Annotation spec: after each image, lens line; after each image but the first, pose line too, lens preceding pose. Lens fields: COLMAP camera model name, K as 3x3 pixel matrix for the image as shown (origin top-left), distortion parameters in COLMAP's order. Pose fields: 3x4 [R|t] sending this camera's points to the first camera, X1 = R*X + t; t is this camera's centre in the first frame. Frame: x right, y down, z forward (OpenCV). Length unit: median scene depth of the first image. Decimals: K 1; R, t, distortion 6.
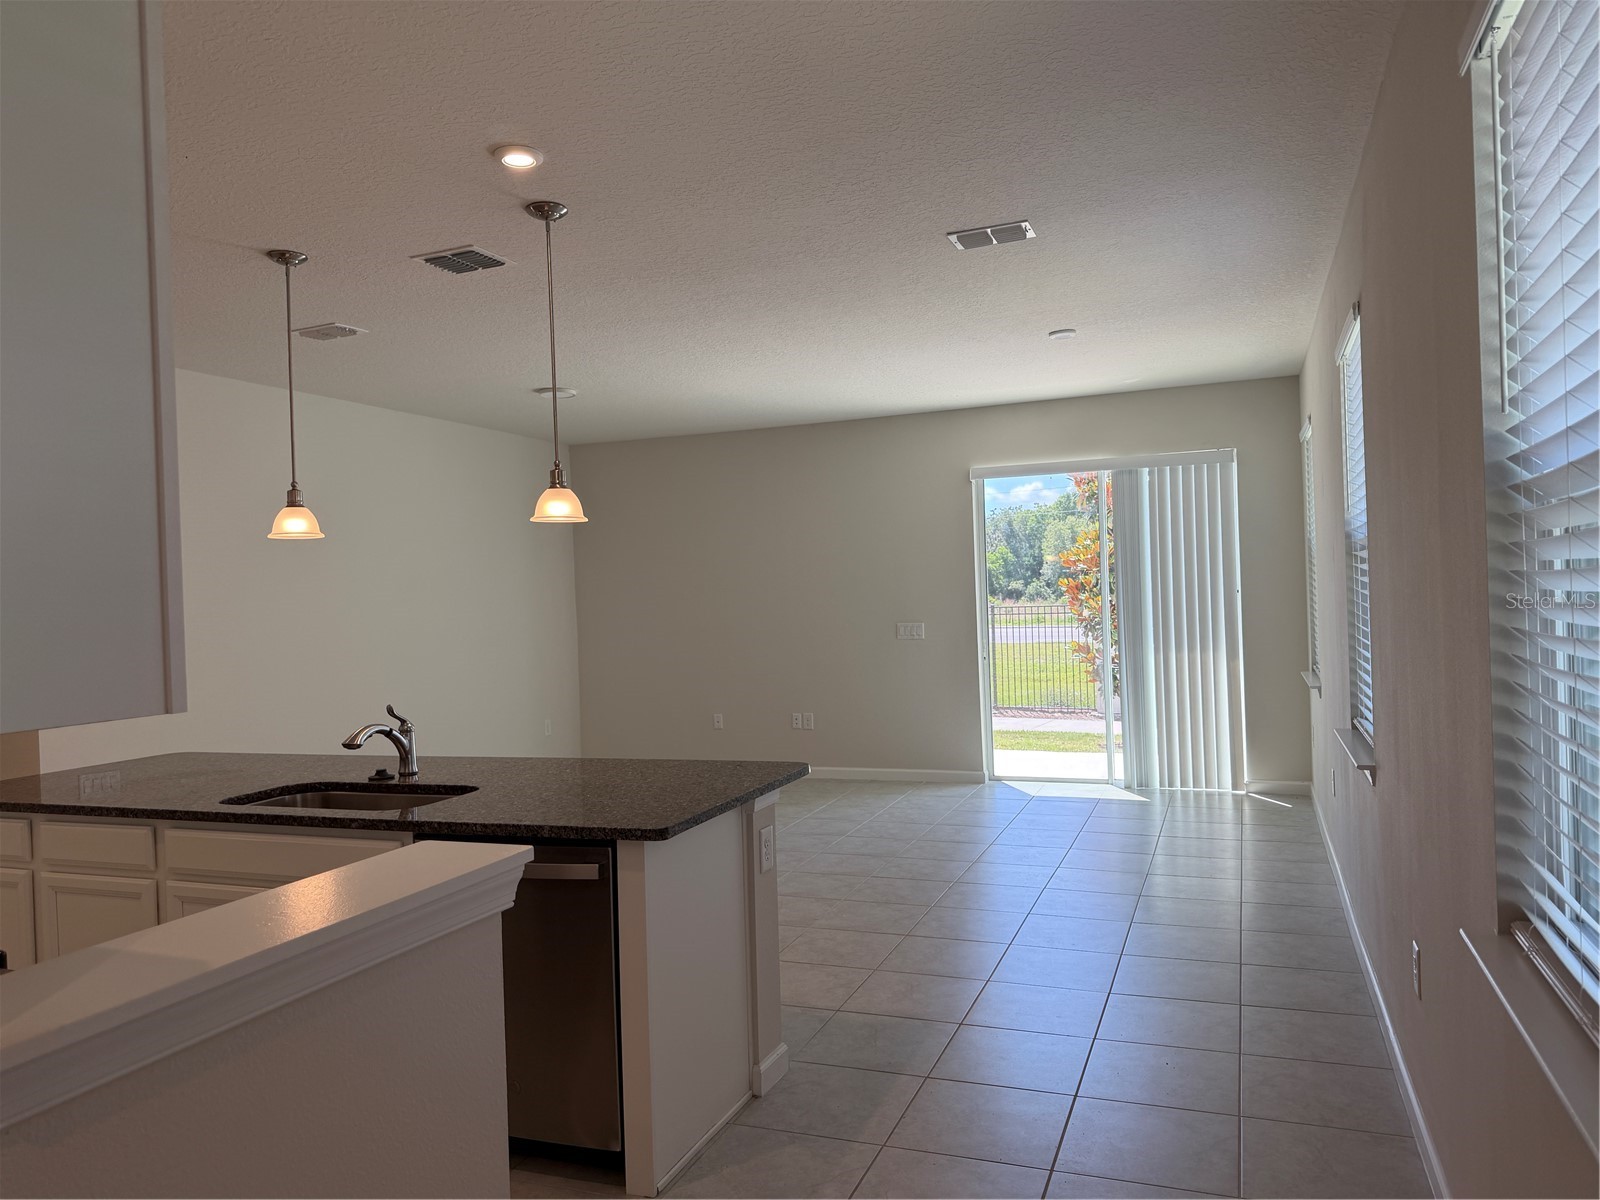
lens RADIAL K [[1140.1, 0, 800.0], [0, 1140.1, 600.0], [0, 0, 1]] dist [0.113033, -0.190497]
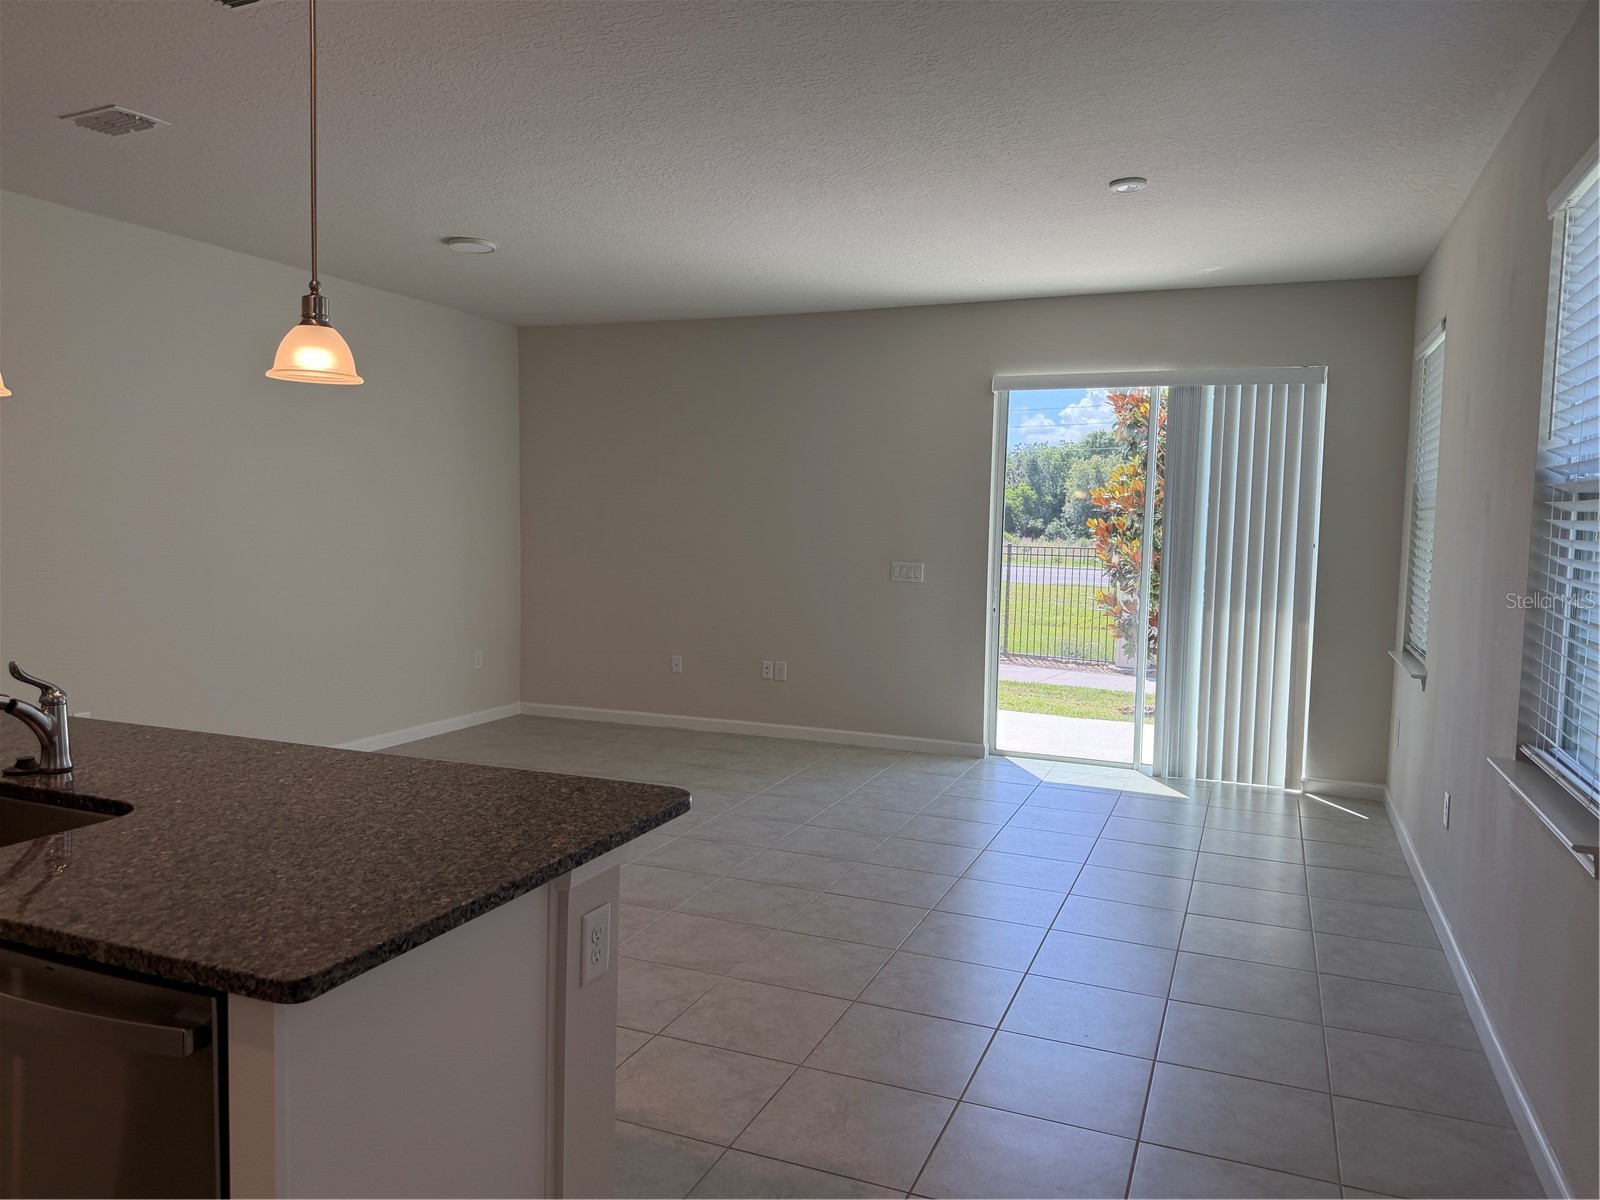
lens RADIAL K [[1105.4, 0, 791.1], [0, 1105.4, 606.5], [0, 0, 1]] dist [0.064003, -0.082158]
pose [[0.998053, 0.057170, -0.024925, 0.036696], [-0.055185, 0.995720, 0.074132, -0.002919], [0.029057, -0.072612, 0.996937, 0.209258]]
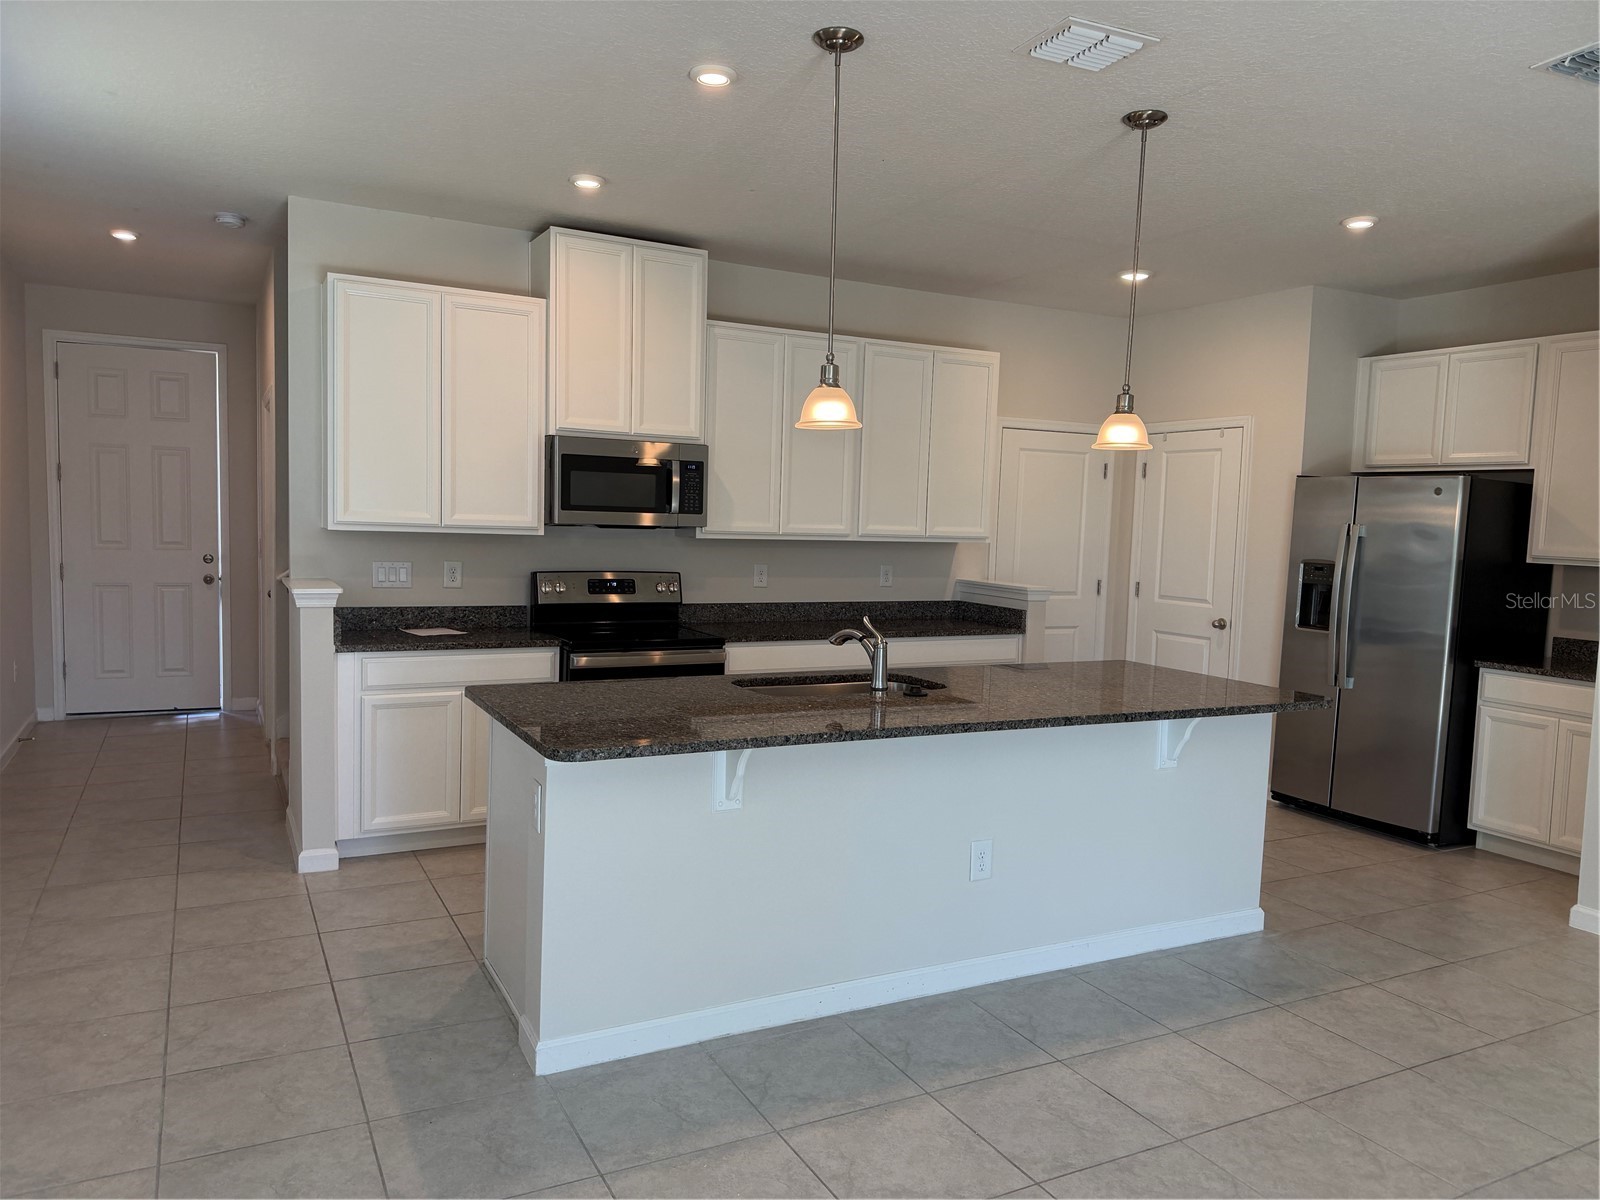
lens RADIAL K [[1118.2, 0, 800.0], [0, 1118.2, 600.0], [0, 0, 1]] dist [0.044171, -0.063709]
pose [[-0.651022, 0.073183, -0.755523, 0.227923], [-0.013327, 0.994086, 0.107775, -0.015781], [0.758942, 0.080233, -0.646196, 0.813394]]
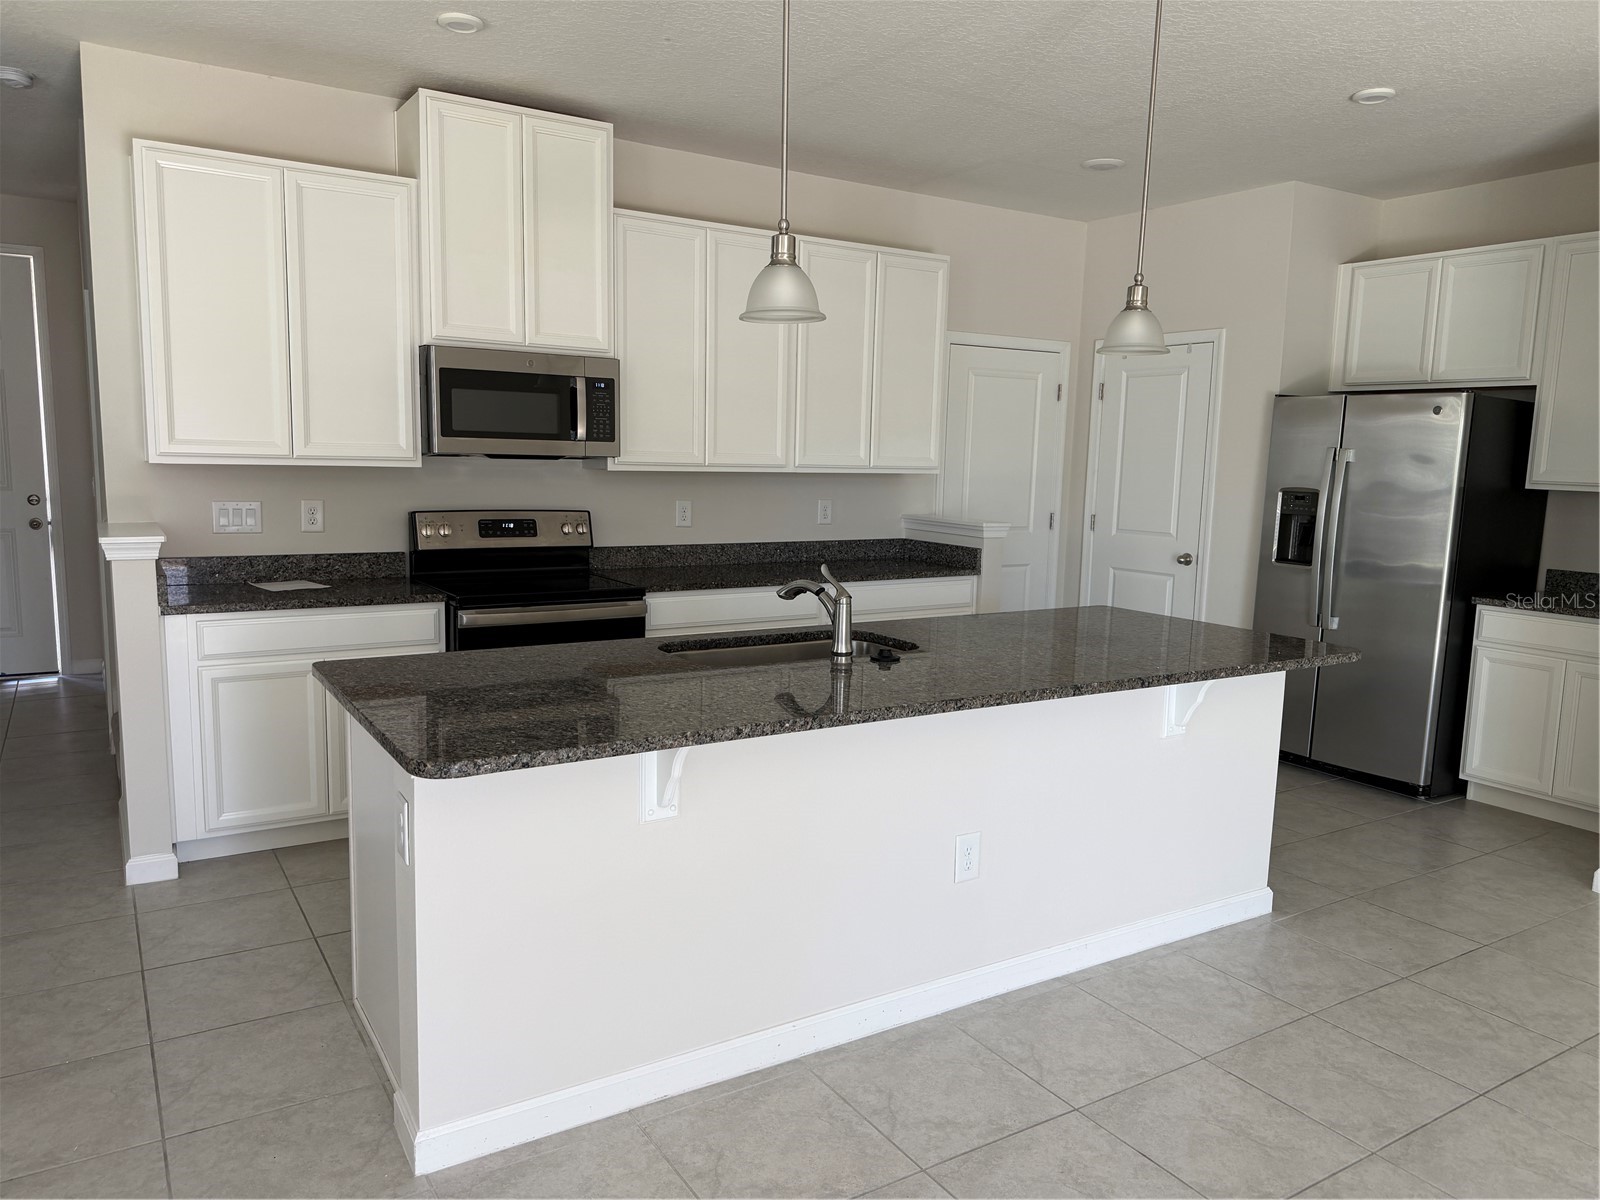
lens RADIAL K [[1118.2, 0, 800.0], [0, 1118.2, 600.0], [0, 0, 1]] dist [0.044171, -0.063709]
pose [[-0.588332, 0.128755, -0.798303, 0.159430], [-0.008666, 0.986181, 0.165443, -0.008819], [0.808573, 0.104253, -0.579086, 0.739963]]
